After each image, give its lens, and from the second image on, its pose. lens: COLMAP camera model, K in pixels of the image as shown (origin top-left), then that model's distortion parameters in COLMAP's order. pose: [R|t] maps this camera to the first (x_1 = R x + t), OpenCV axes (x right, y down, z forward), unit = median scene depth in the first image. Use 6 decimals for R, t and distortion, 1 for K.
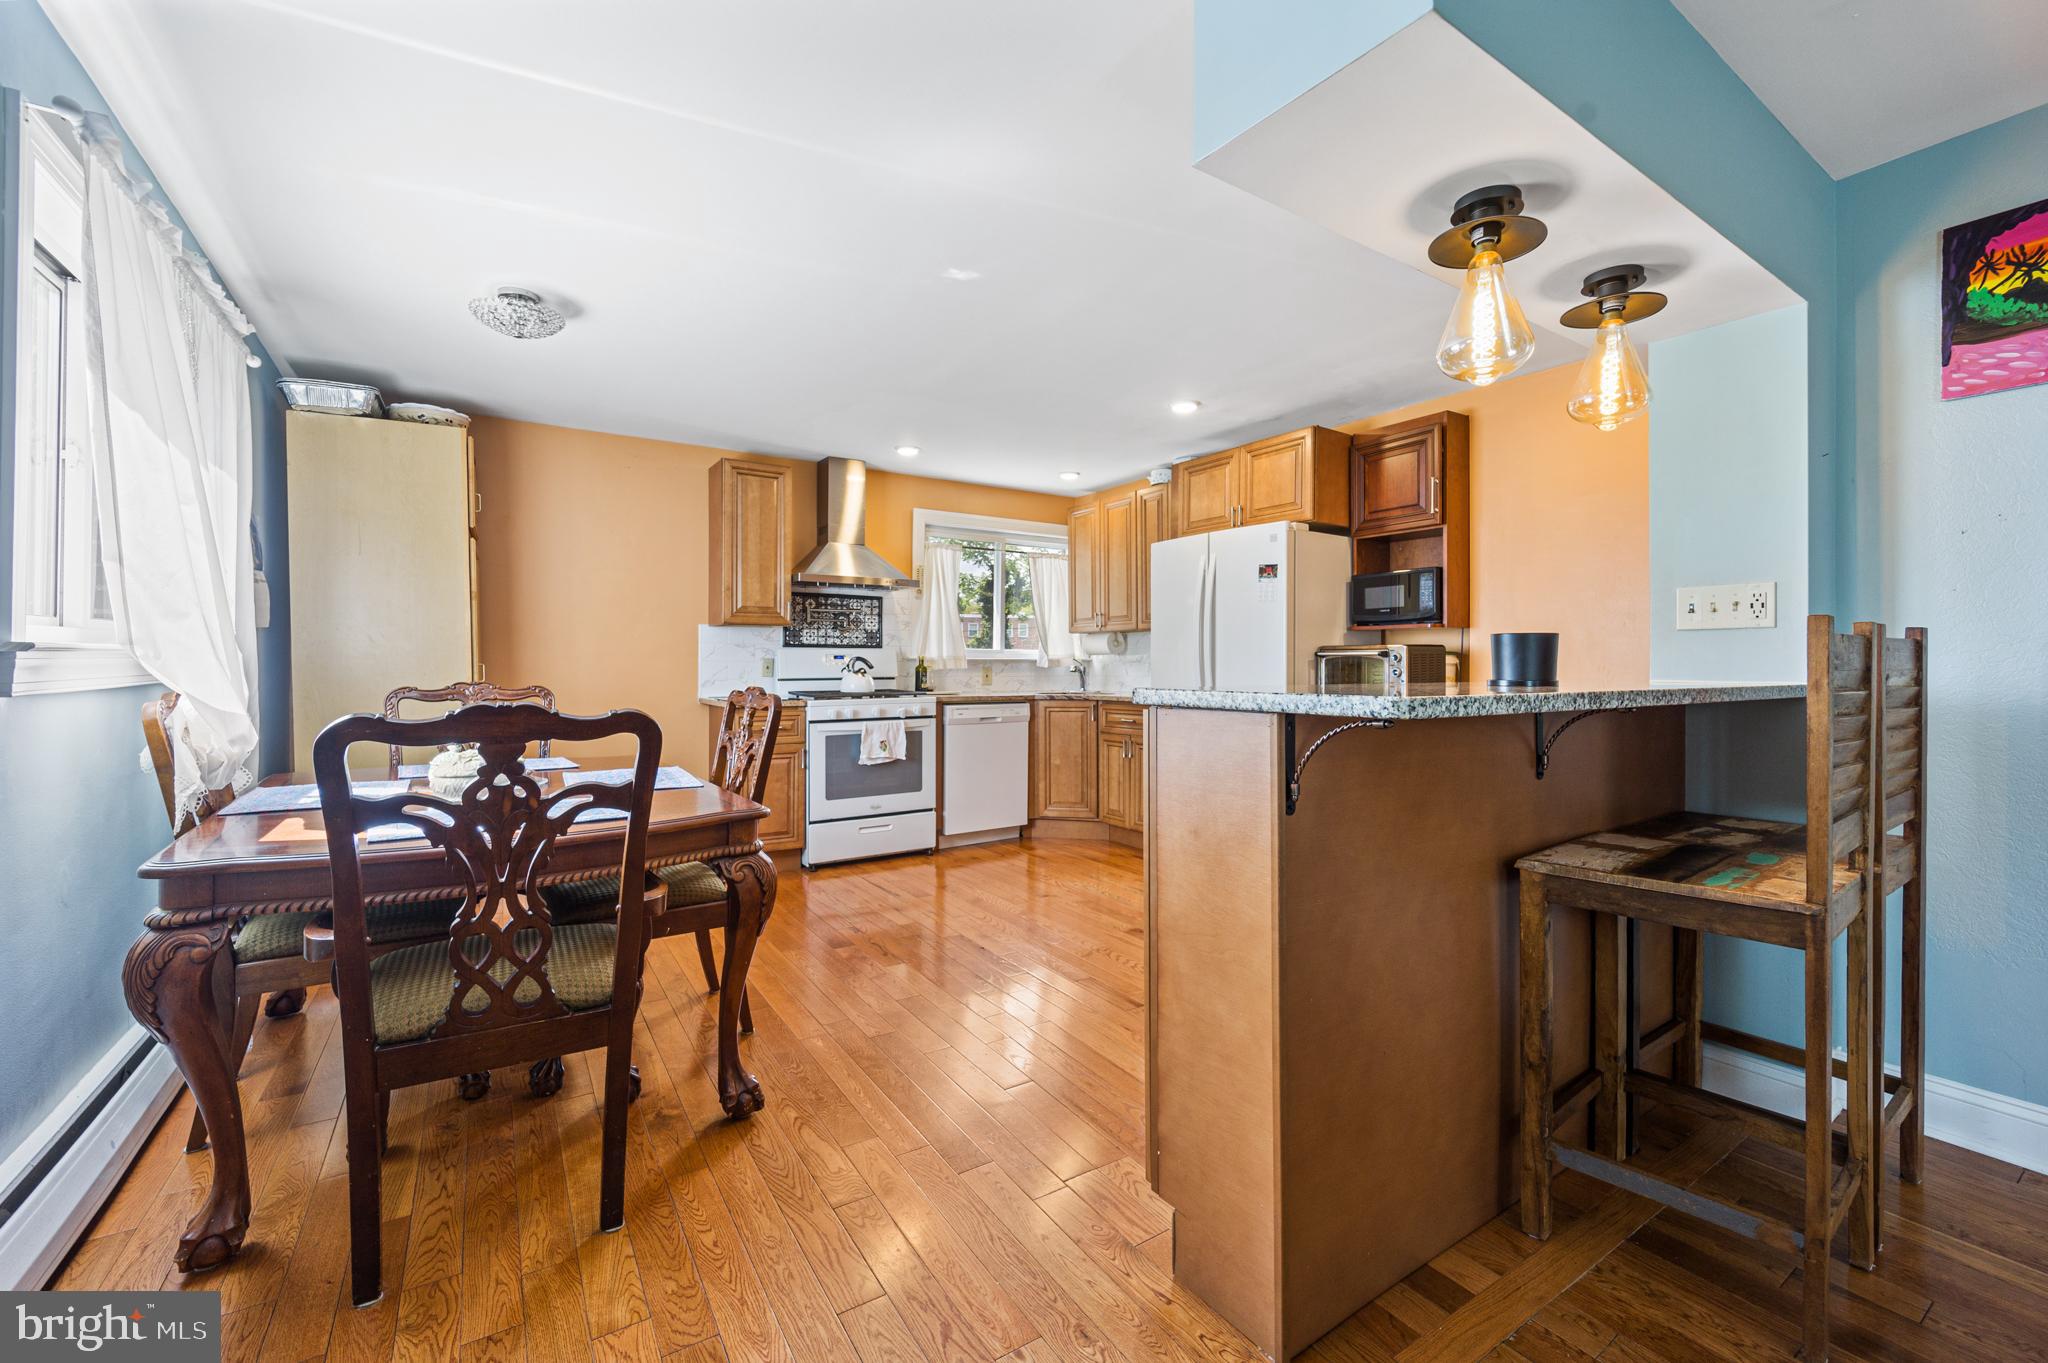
lens RADIAL K [[851.3, 0, 1039.2], [0, 851.3, 672.1], [0, 0, 1]] dist [-0.003338, -0.000444]
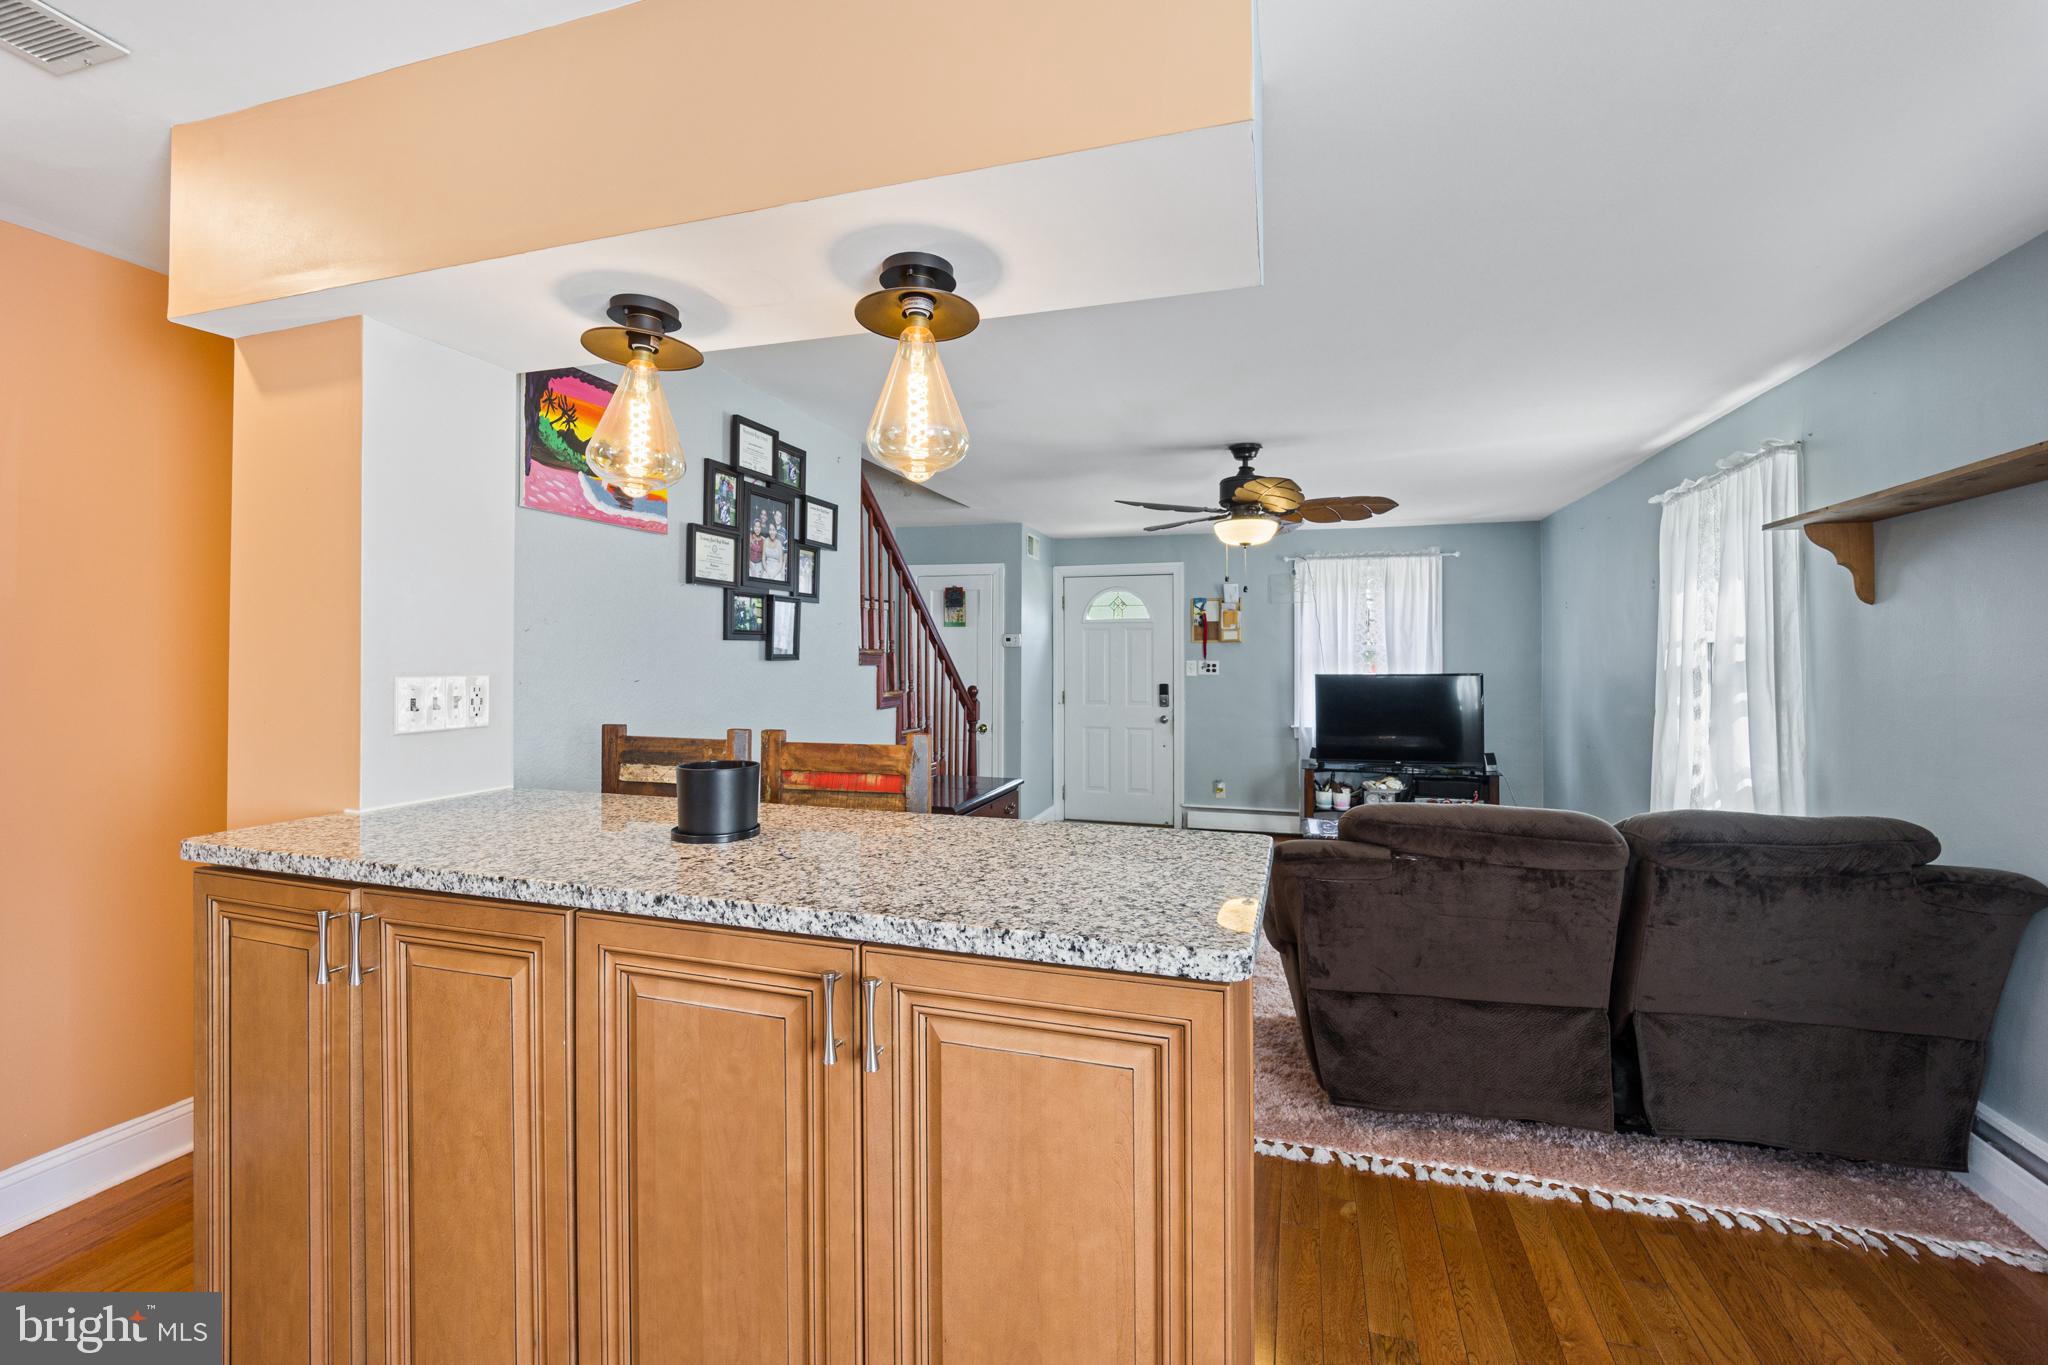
lens RADIAL K [[851.3, 0, 1031.4], [0, 851.3, 646.4], [0, 0, 1]] dist [-0.003338, -0.000444]
pose [[-0.630667, 0.009098, 0.776000, -0.068518], [0.003049, 0.999953, -0.009246, -0.052347], [-0.776047, -0.003465, -0.630665, 0.470114]]
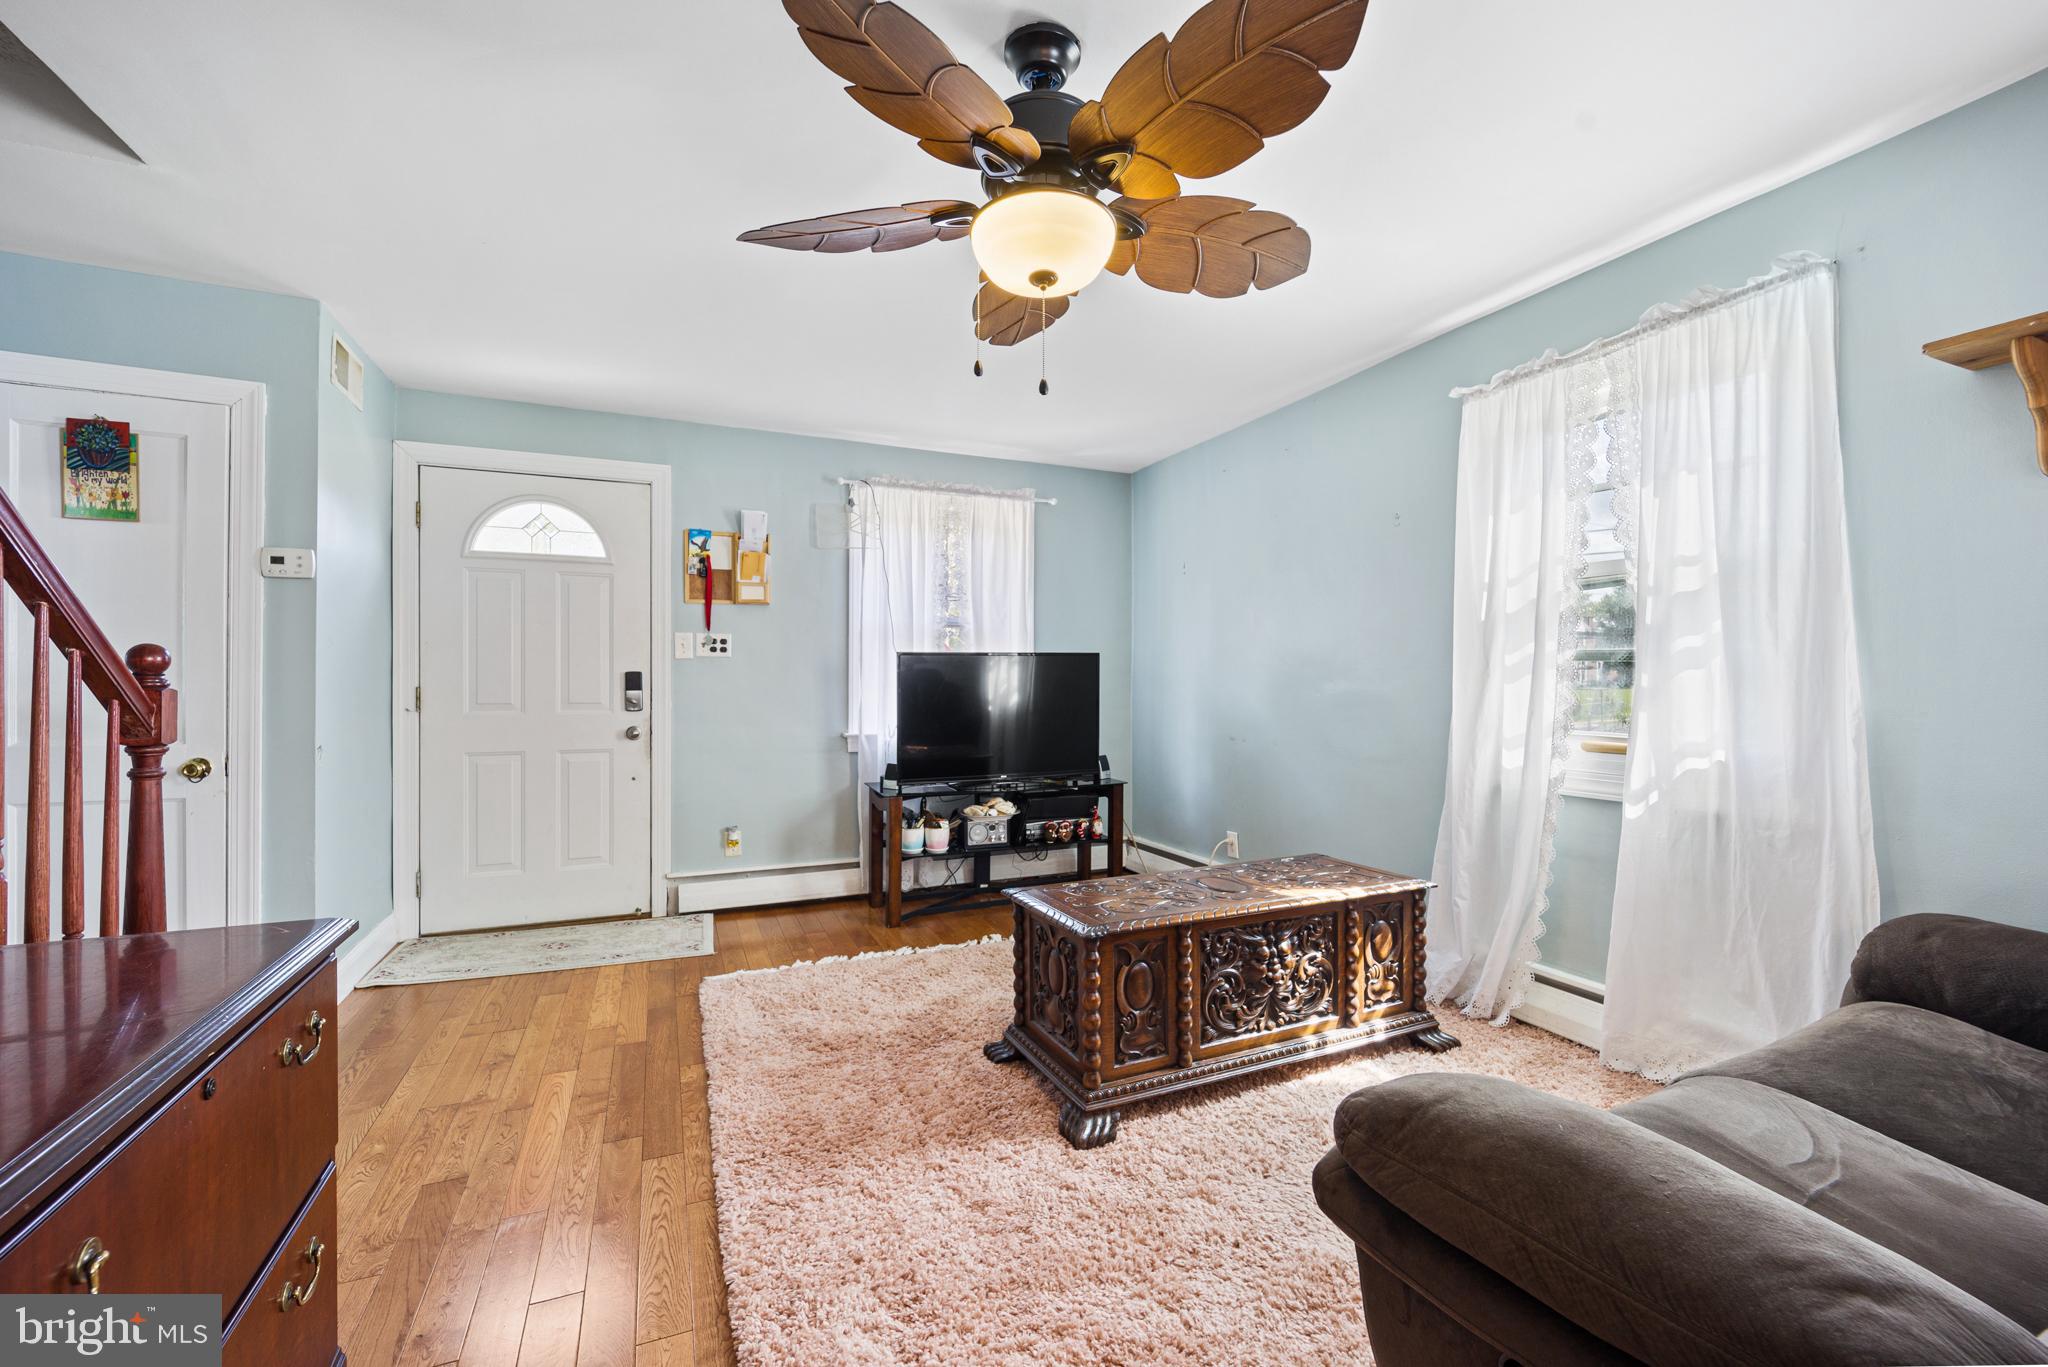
lens RADIAL K [[851.3, 0, 1031.1], [0, 851.3, 679.0], [0, 0, 1]] dist [-0.003338, -0.000444]
pose [[-0.983898, -0.000749, 0.178732, 0.356280], [0.000085, 0.999989, 0.004658, -0.000716], [-0.178733, 0.004599, -0.983887, 0.152973]]
